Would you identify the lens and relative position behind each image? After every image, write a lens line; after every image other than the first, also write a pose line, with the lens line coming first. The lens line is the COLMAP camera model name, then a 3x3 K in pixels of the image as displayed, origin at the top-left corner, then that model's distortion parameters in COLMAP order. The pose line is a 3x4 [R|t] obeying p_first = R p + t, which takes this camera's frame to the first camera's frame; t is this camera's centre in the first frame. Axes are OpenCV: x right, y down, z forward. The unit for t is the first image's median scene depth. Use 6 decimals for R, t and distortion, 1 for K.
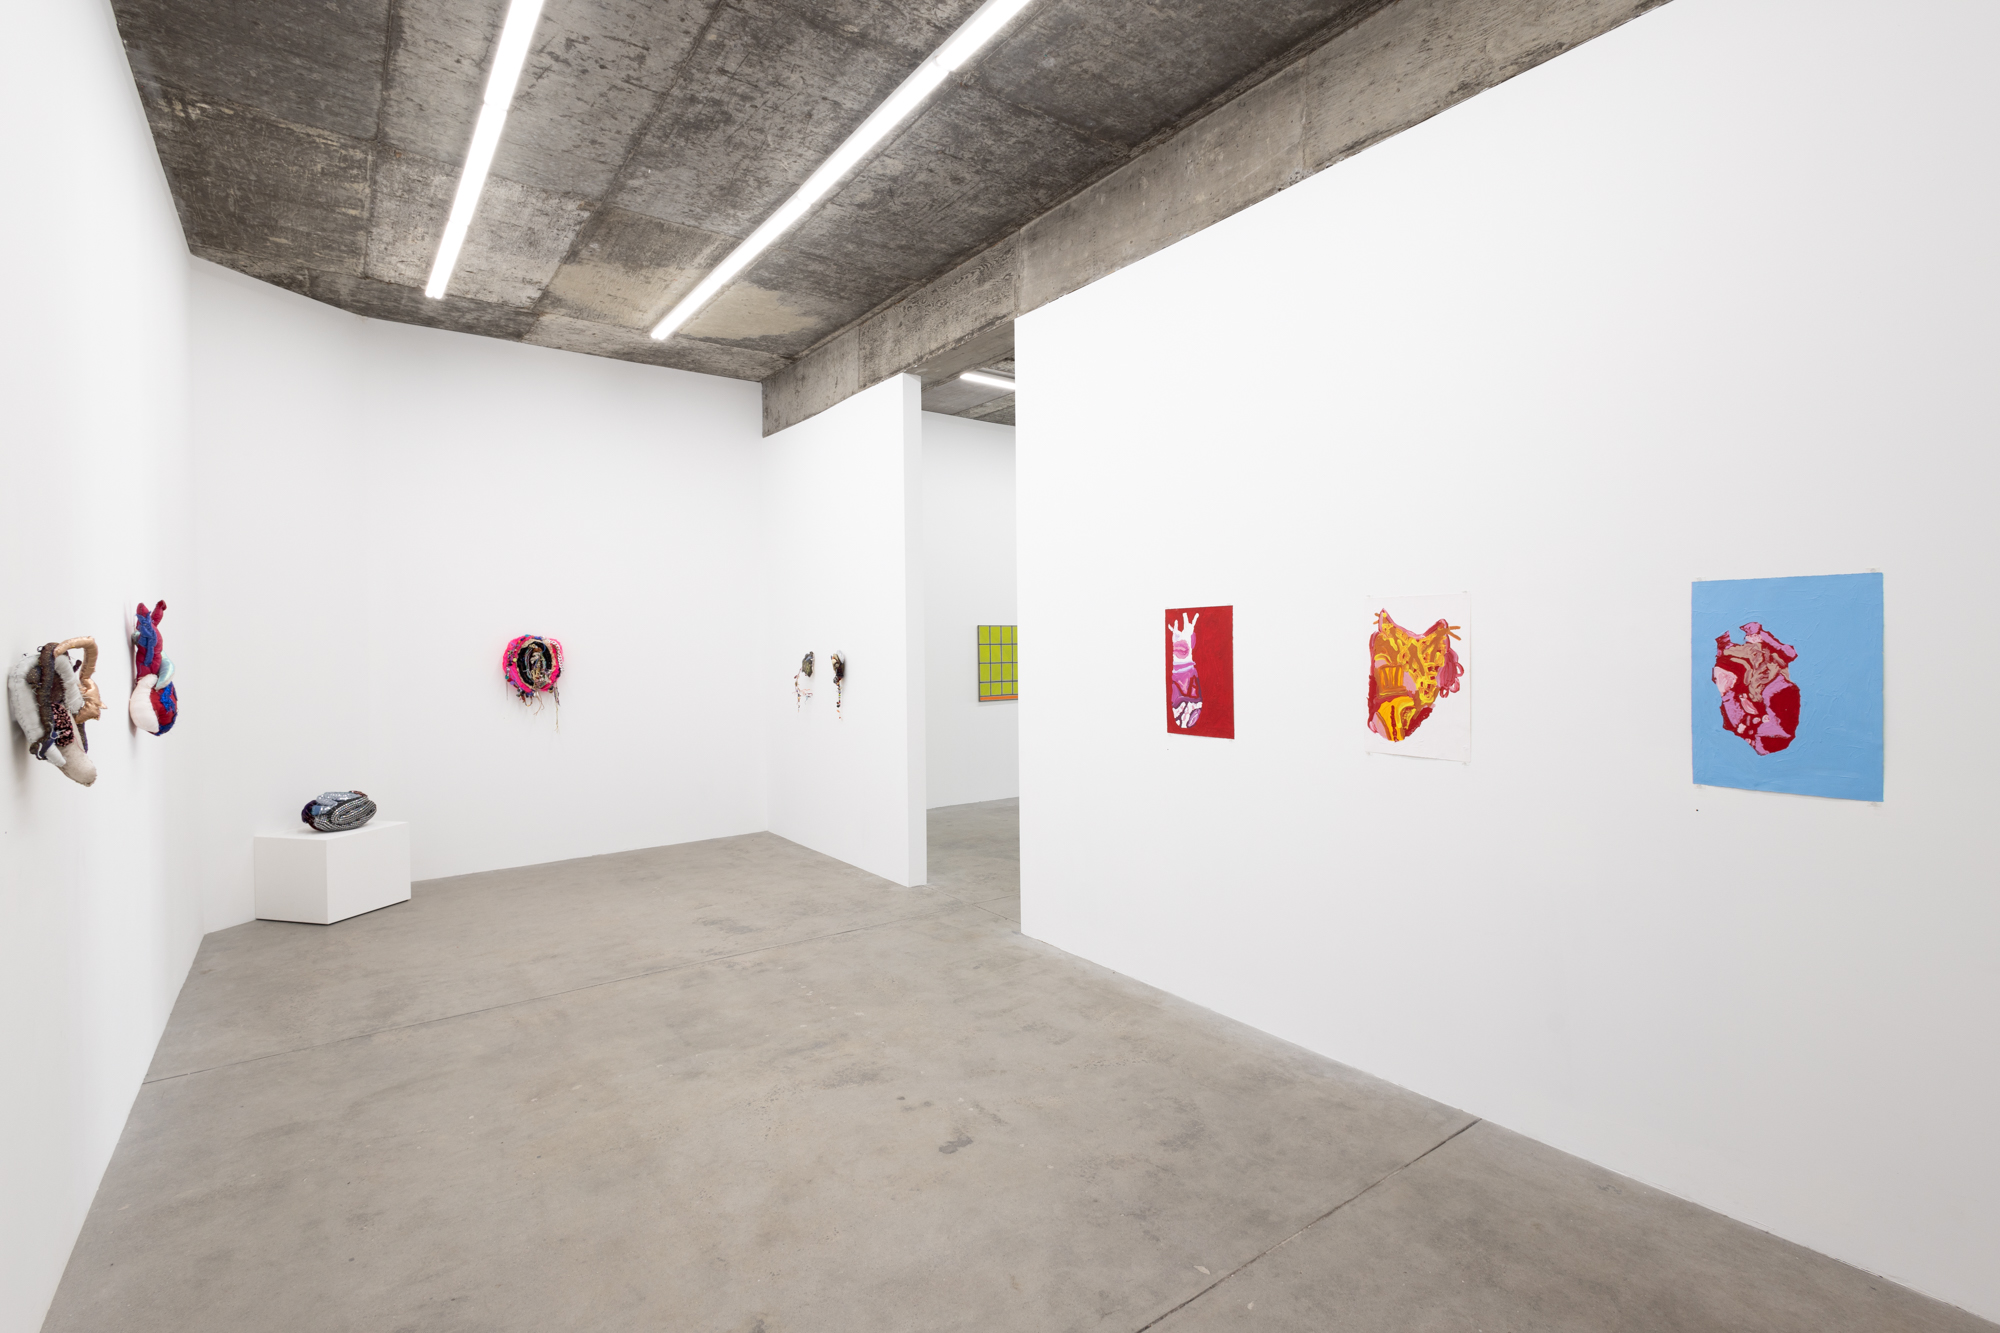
lens RADIAL K [[912.4, 0, 996.1], [0, 912.4, 664.3], [0, 0, 1]] dist [0.001851, -0.003807]
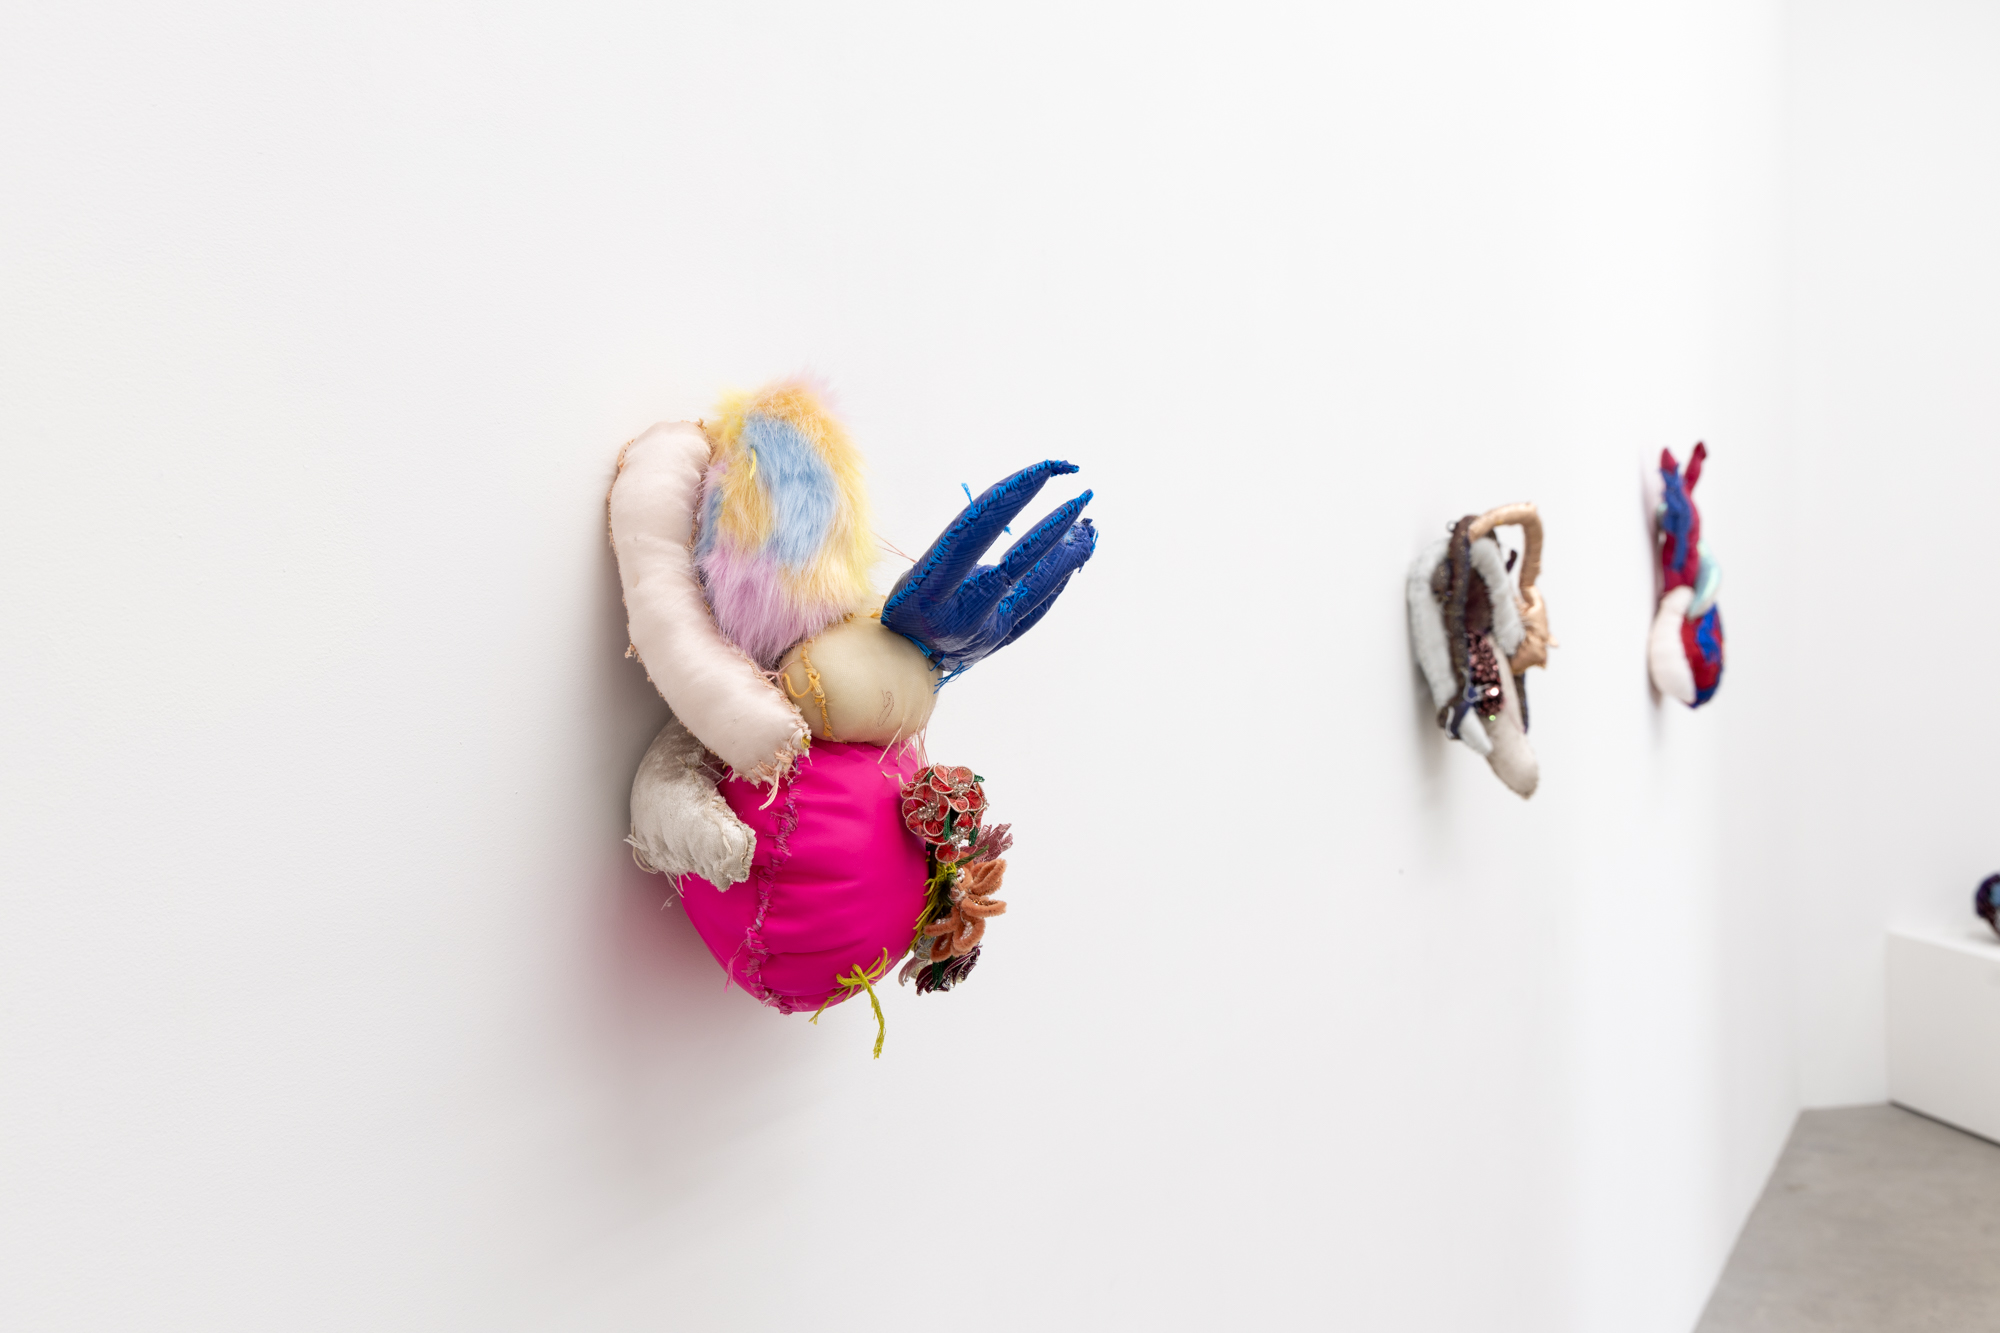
lens RADIAL K [[2057.1, 0, 989.3], [0, 2057.1, 588.9], [0, 0, 1]] dist [0.001828, 0.000000]
pose [[0.438528, 0.004076, -0.898708, -0.063423], [-0.003472, 0.999990, 0.002842, 0.009370], [0.898711, 0.001874, 0.438538, 0.143315]]
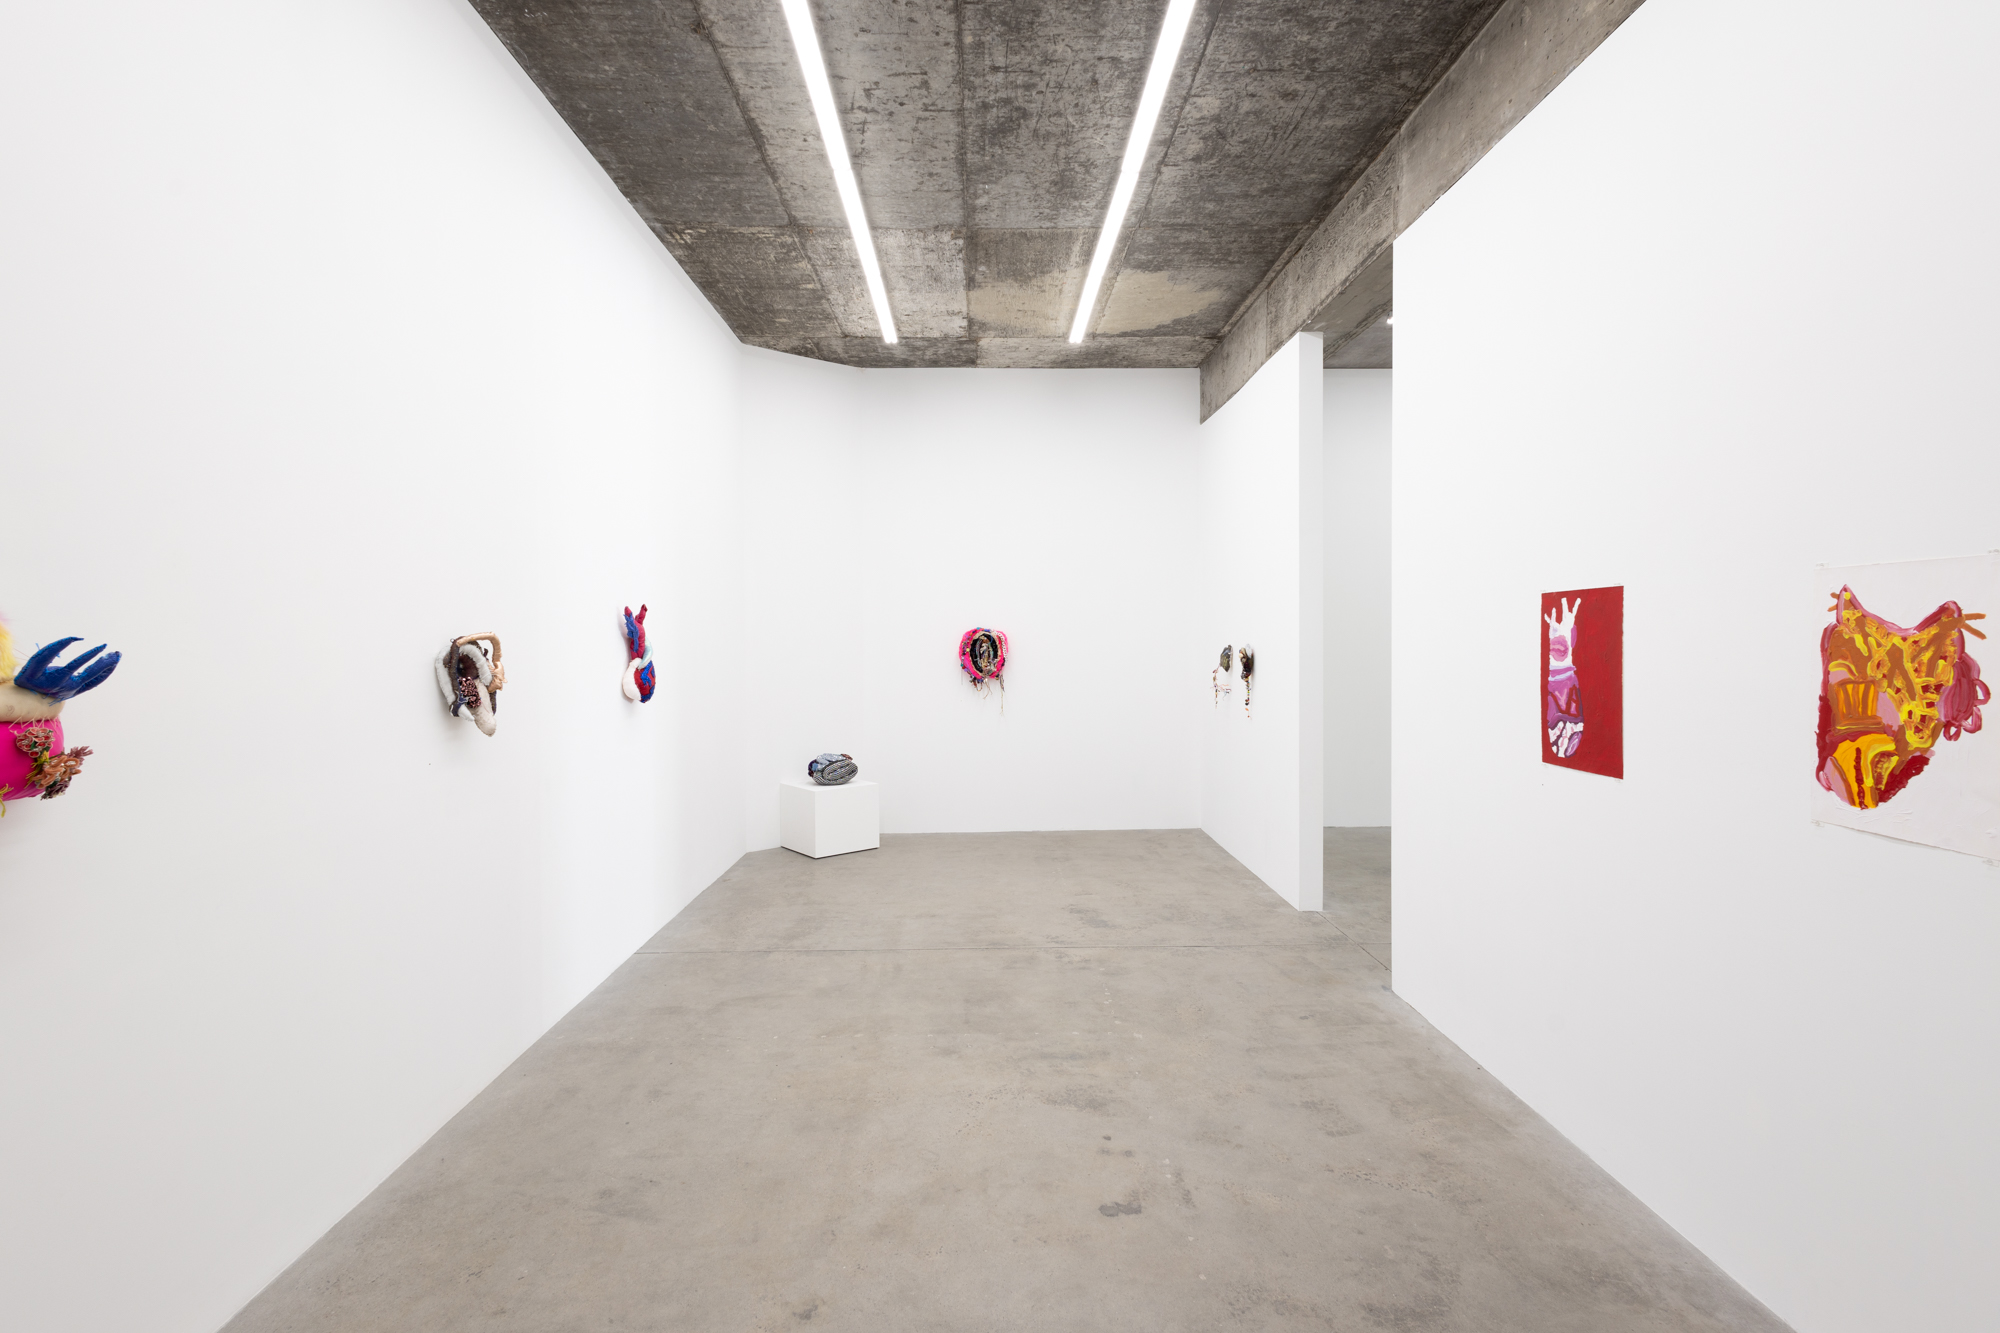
lens RADIAL K [[912.4, 0, 994.1], [0, 912.4, 663.9], [0, 0, 1]] dist [0.001851, -0.003807]
pose [[0.816255, 0.021187, -0.577303, 0.294358], [-0.015717, 0.999772, 0.014469, -0.008615], [0.577477, -0.002737, 0.816402, 0.176932]]
